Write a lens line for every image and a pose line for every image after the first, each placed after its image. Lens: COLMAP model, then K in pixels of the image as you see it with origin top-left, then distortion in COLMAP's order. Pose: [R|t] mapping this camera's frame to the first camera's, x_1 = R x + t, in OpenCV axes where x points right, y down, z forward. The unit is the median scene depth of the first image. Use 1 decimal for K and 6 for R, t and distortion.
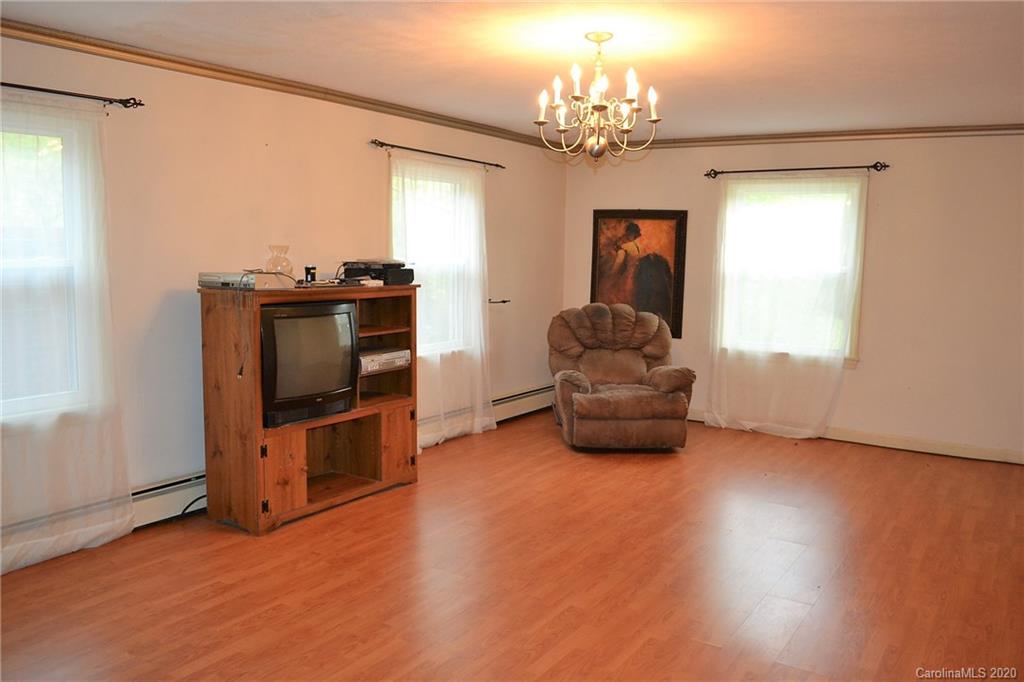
lens RADIAL K [[842.8, 0, 507.0], [0, 842.8, 334.7], [0, 0, 1]] dist [-0.008838, 0.010733]
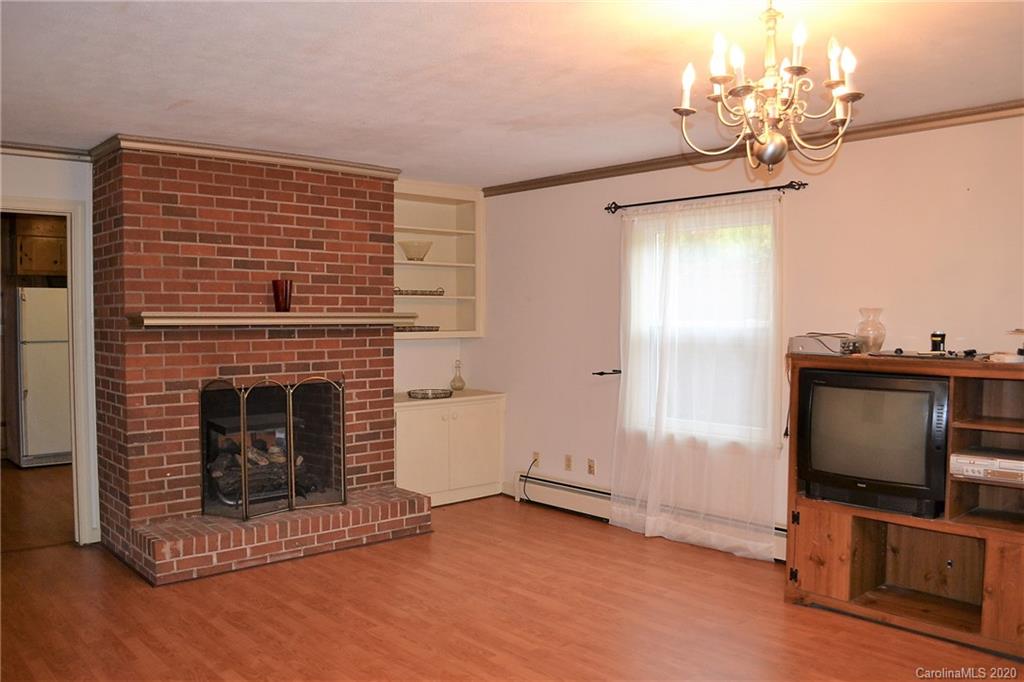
lens RADIAL K [[842.8, 0, 506.4], [0, 842.8, 349.8], [0, 0, 1]] dist [-0.008838, 0.010733]
pose [[-0.223839, 0.028698, -0.974204, 0.702938], [-0.112393, 0.992138, 0.055050, -0.067854], [0.968124, 0.121816, -0.218853, 0.832007]]
